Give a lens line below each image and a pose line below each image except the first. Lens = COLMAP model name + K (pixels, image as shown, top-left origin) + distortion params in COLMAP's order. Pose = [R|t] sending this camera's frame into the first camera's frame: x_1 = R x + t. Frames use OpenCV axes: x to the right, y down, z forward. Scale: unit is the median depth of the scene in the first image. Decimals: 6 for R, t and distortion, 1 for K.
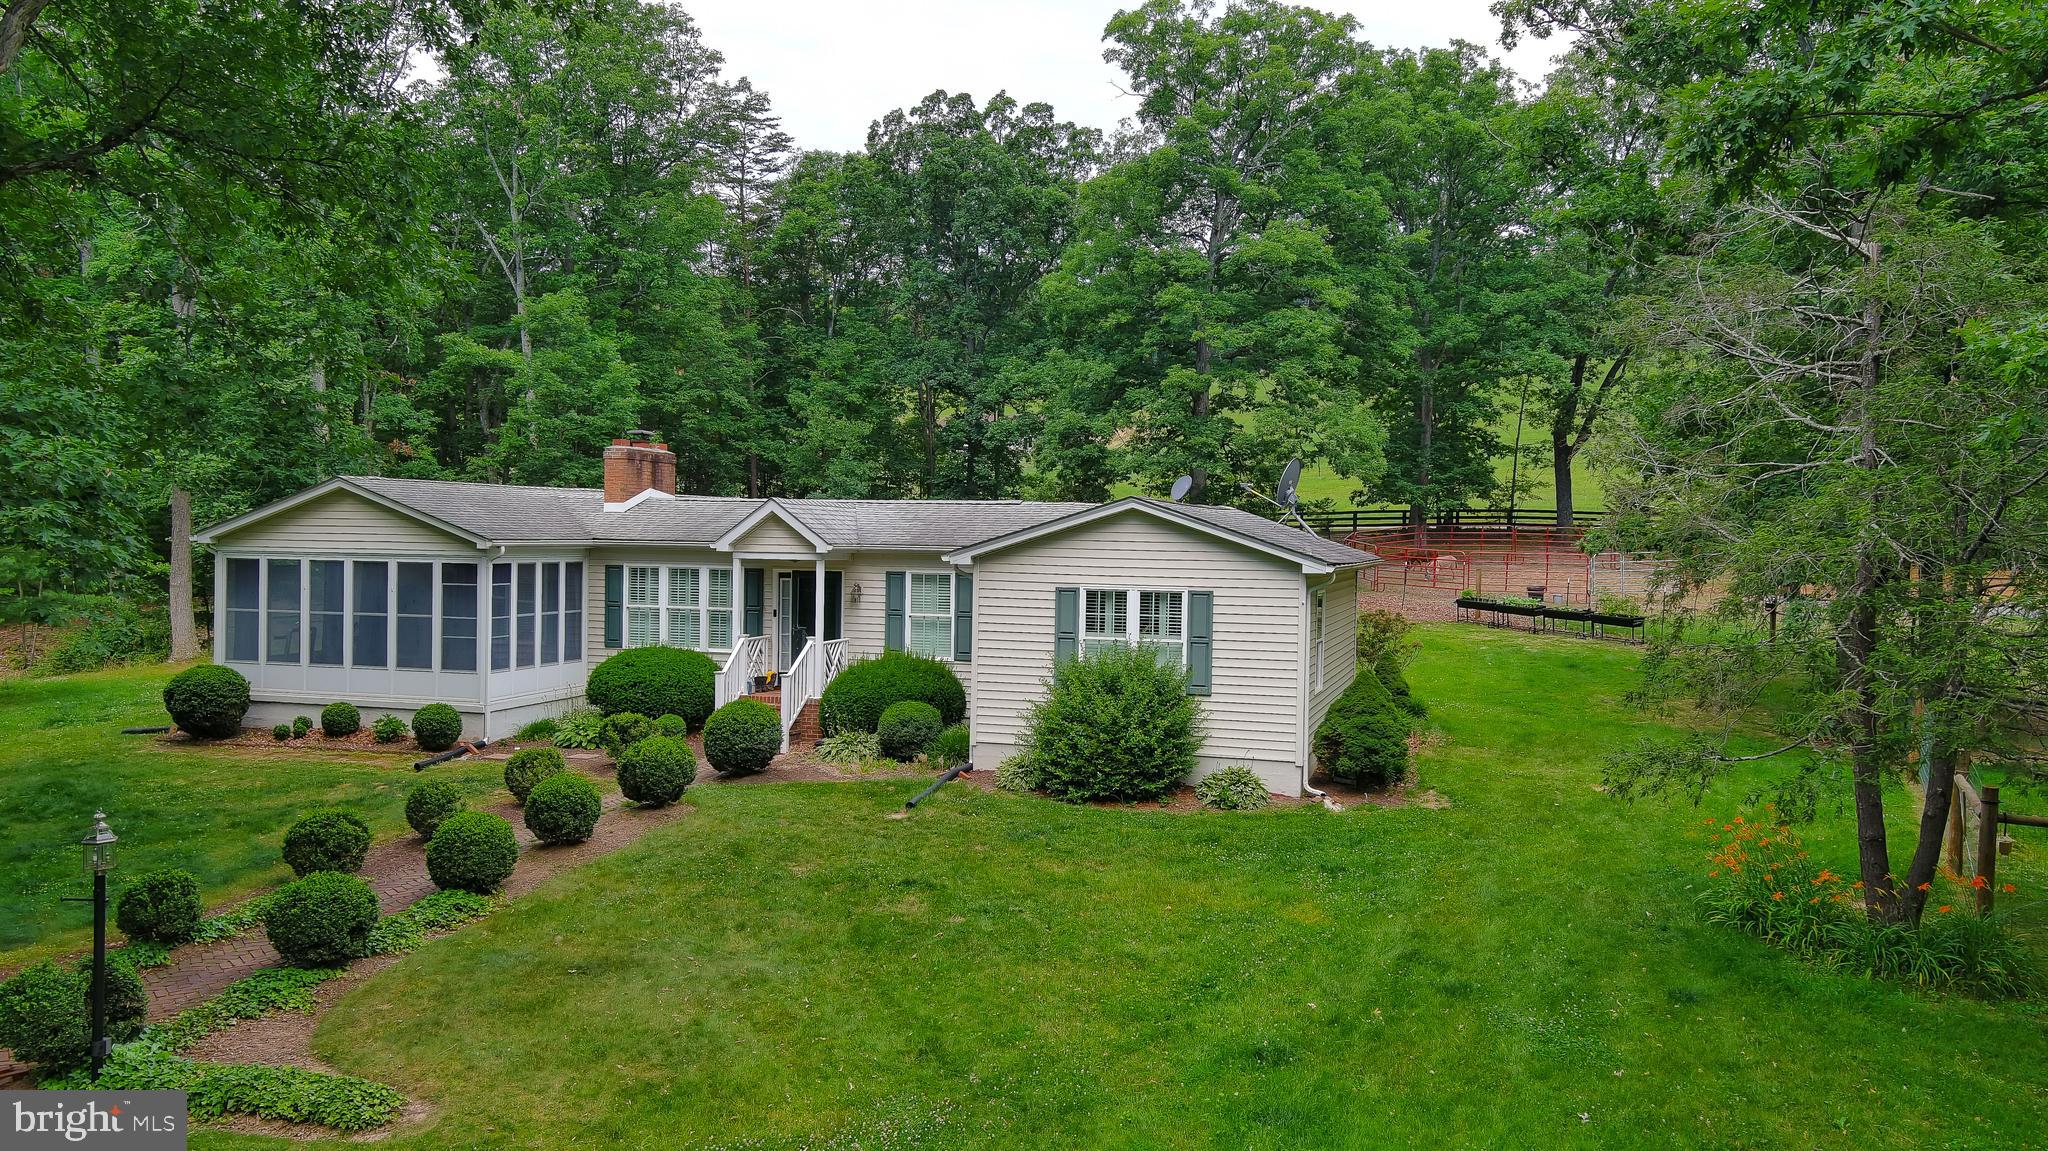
lens RADIAL K [[1602.0, 0, 1023.1], [0, 1602.0, 570.9], [0, 0, 1]] dist [0.036938, -0.031926]
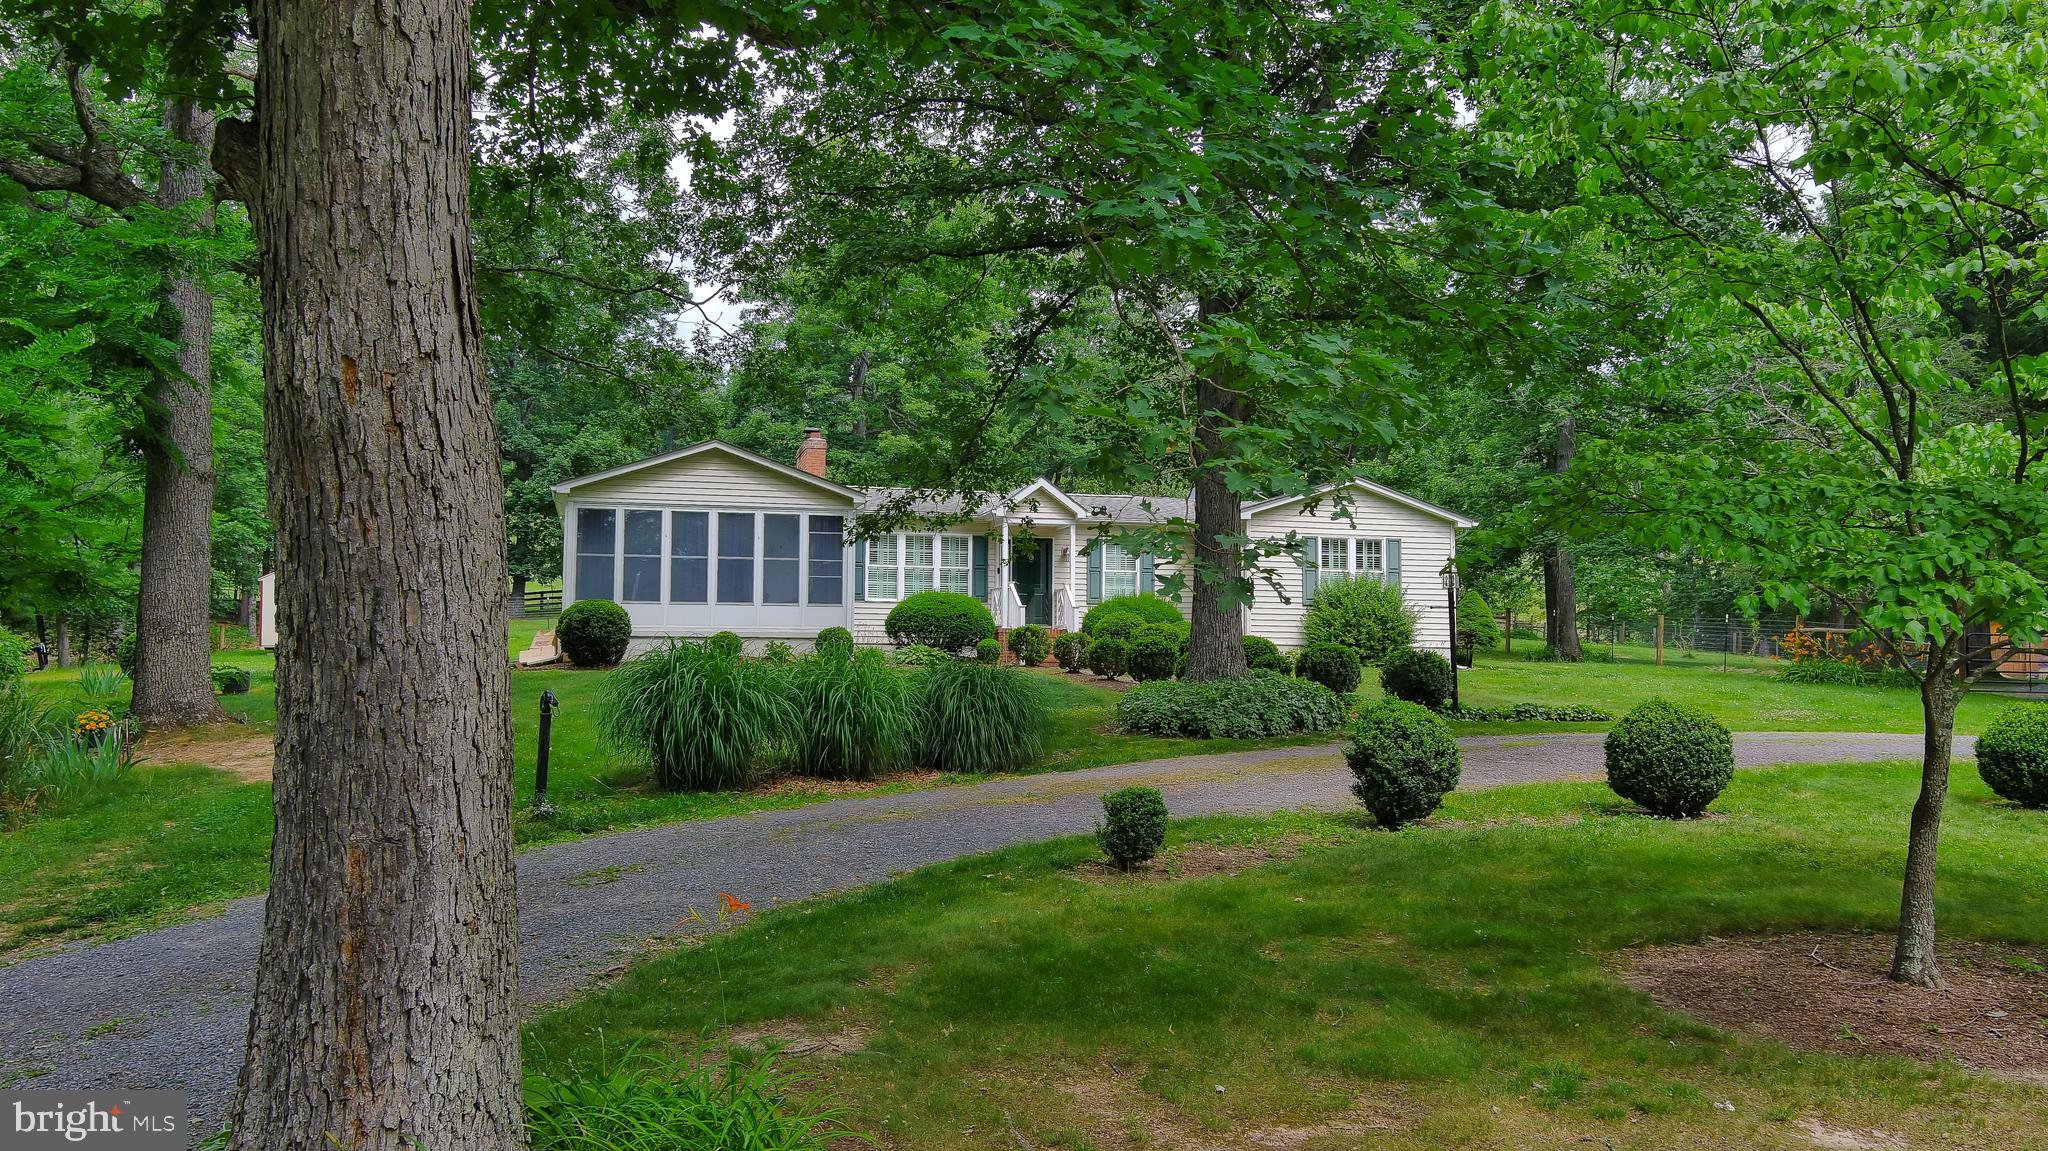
lens RADIAL K [[1602.0, 0, 1023.1], [0, 1602.0, 570.9], [0, 0, 1]] dist [0.036938, -0.031926]
pose [[0.848587, 0.024837, 0.528473, -0.812810], [0.021866, 0.996397, -0.081939, 0.130969], [-0.528604, 0.081088, 0.844986, -0.084104]]
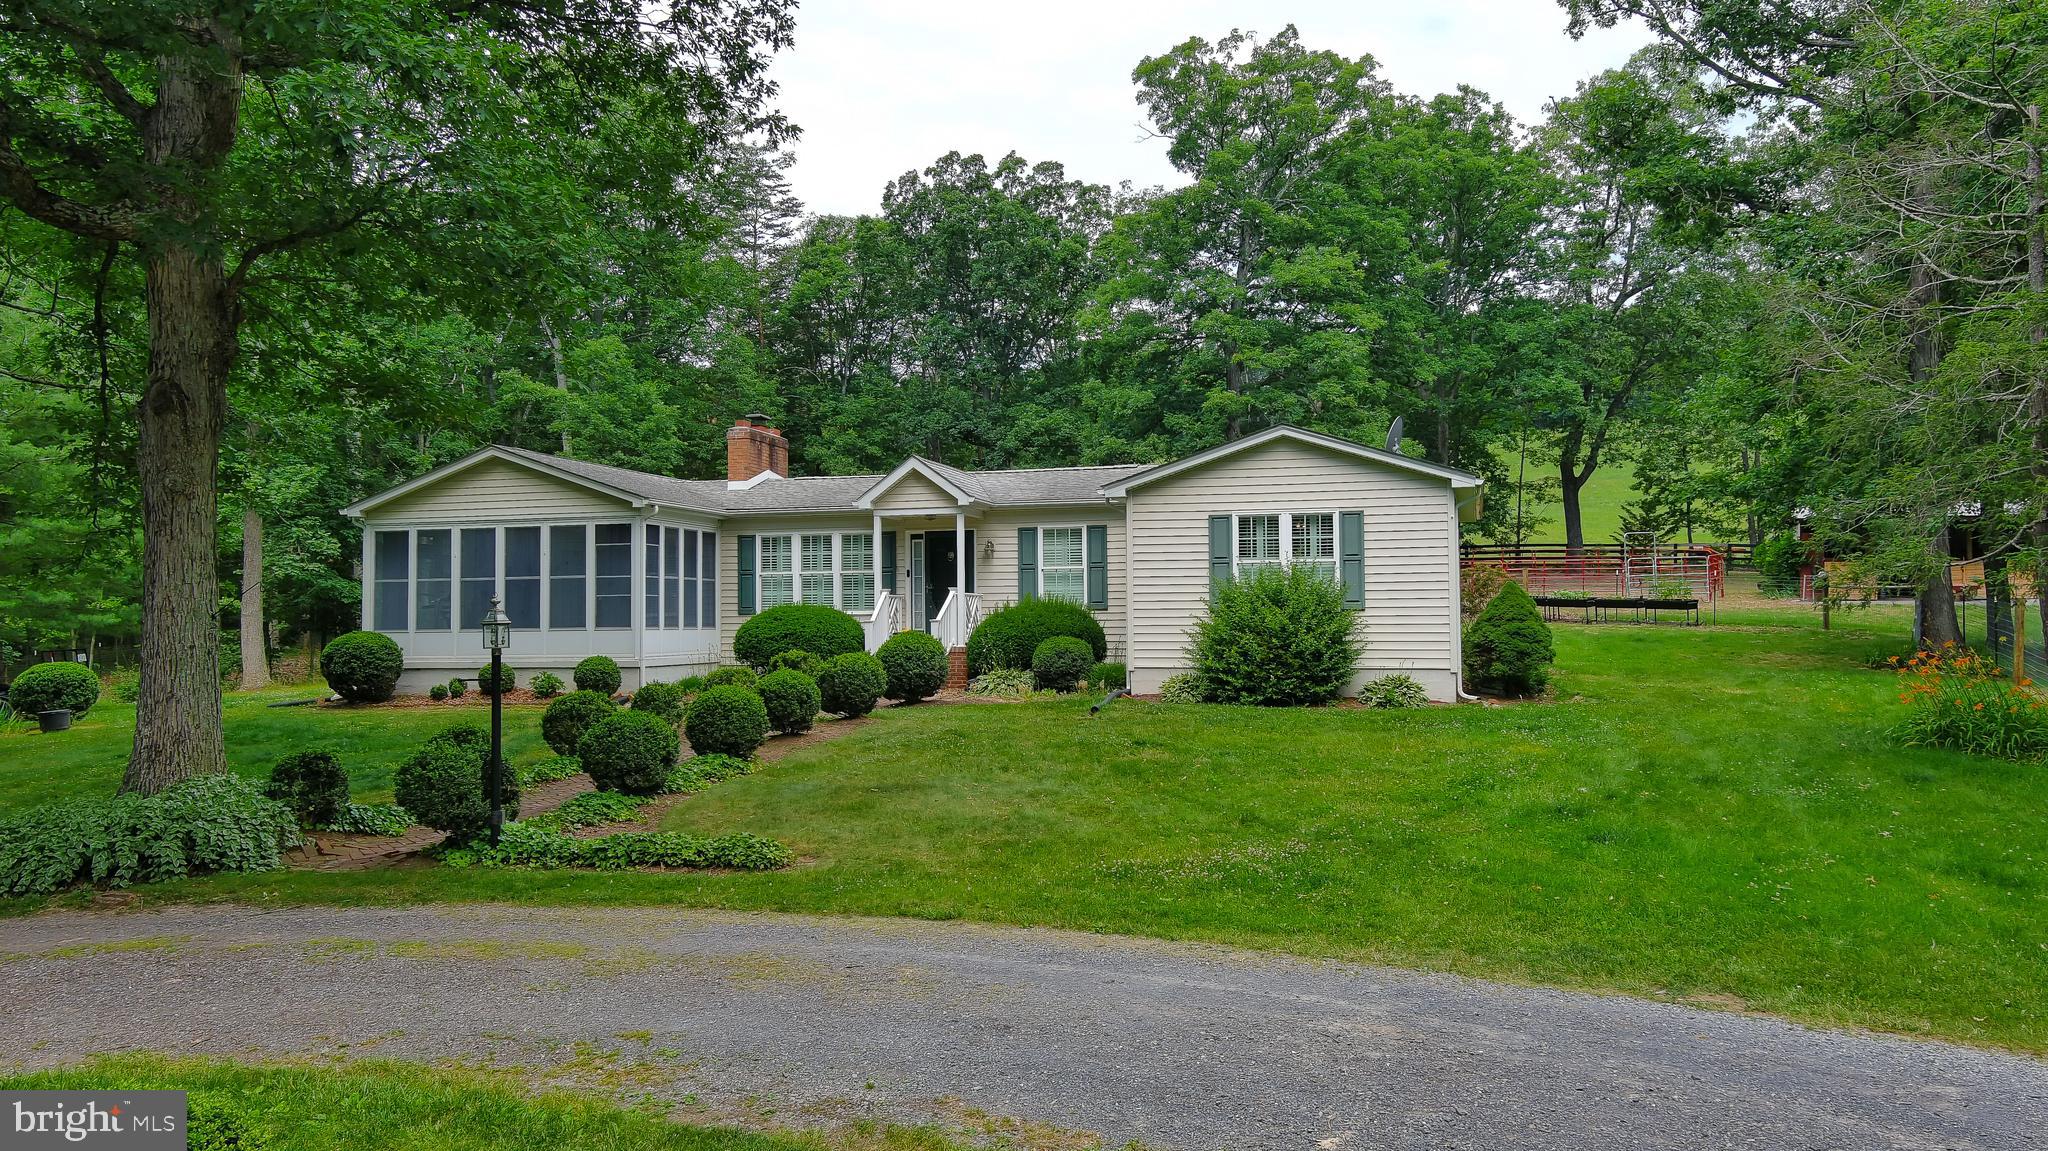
lens RADIAL K [[1602.0, 0, 1023.1], [0, 1602.0, 570.9], [0, 0, 1]] dist [0.036938, -0.031926]
pose [[0.999312, -0.023451, 0.028721, -0.110760], [0.025207, 0.997733, -0.062390, 0.091463], [-0.027193, 0.063071, 0.997639, -0.034573]]
